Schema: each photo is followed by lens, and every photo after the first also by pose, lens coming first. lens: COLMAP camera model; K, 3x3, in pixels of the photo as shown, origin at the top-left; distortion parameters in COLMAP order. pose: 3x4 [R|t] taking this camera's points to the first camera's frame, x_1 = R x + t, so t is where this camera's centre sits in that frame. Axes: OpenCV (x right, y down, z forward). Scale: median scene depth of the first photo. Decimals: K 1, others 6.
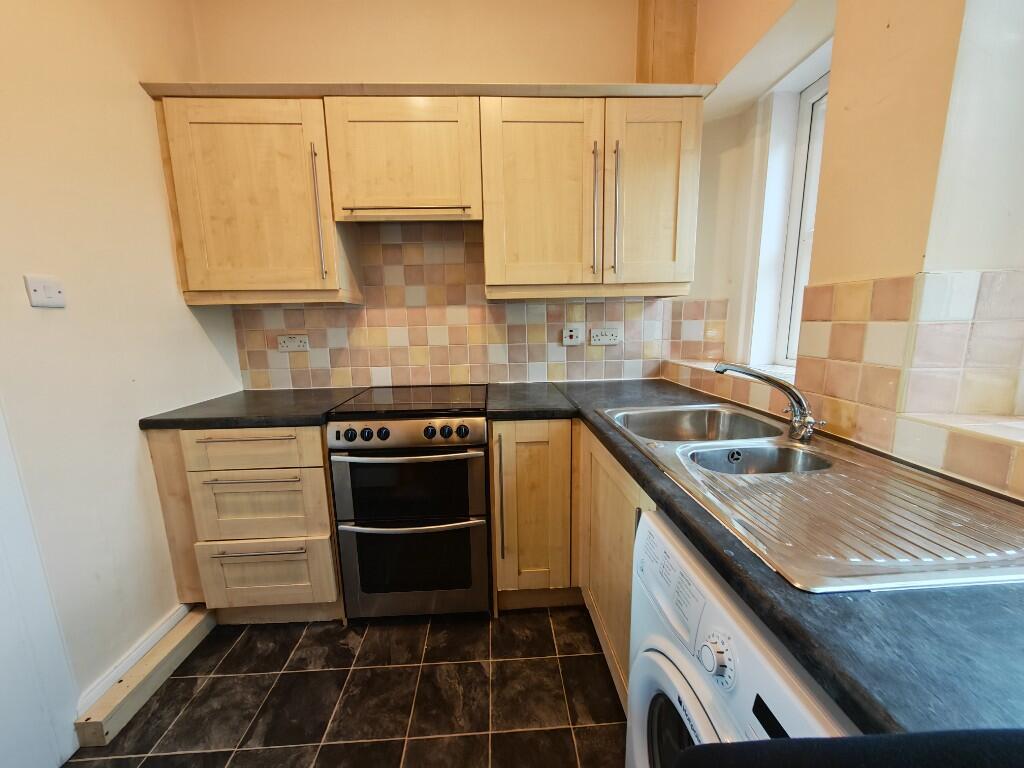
lens RADIAL K [[379.8, 0, 511.1], [0, 379.8, 385.7], [0, 0, 1]] dist [-0.003337, 0.000555]
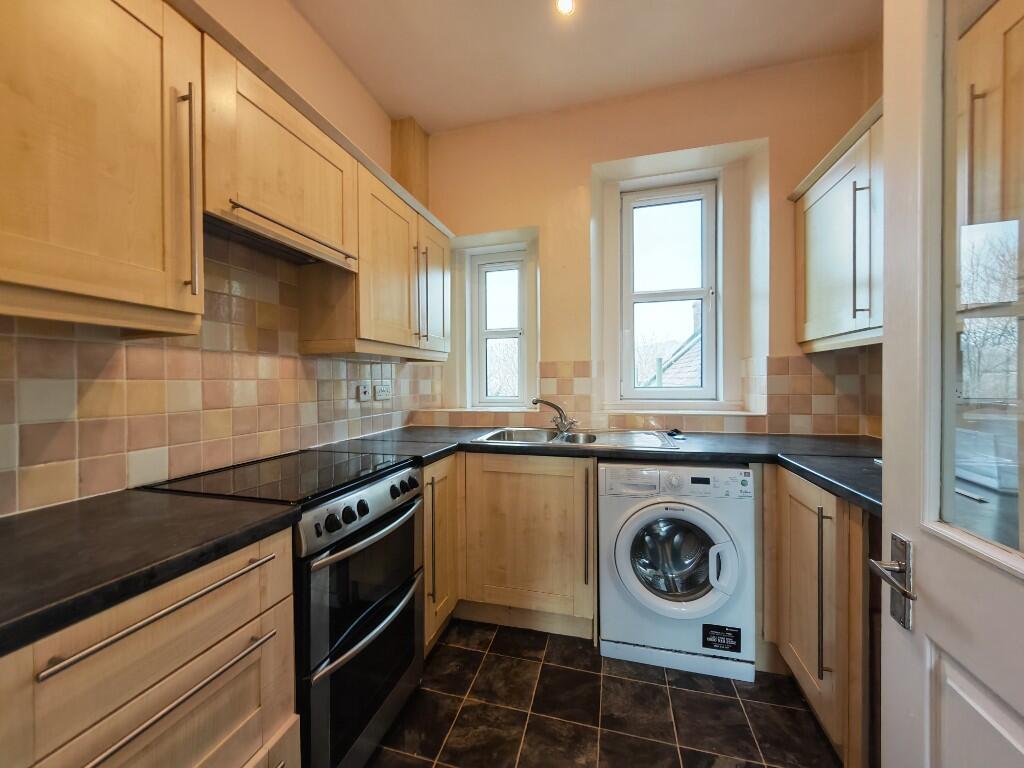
lens RADIAL K [[379.8, 0, 511.1], [0, 379.8, 385.7], [0, 0, 1]] dist [-0.003337, 0.000555]
pose [[0.309778, 0.004718, 0.950797, -0.910411], [0.165912, 0.984378, -0.058940, -0.025266], [-0.936222, 0.176007, 0.304155, 0.385579]]
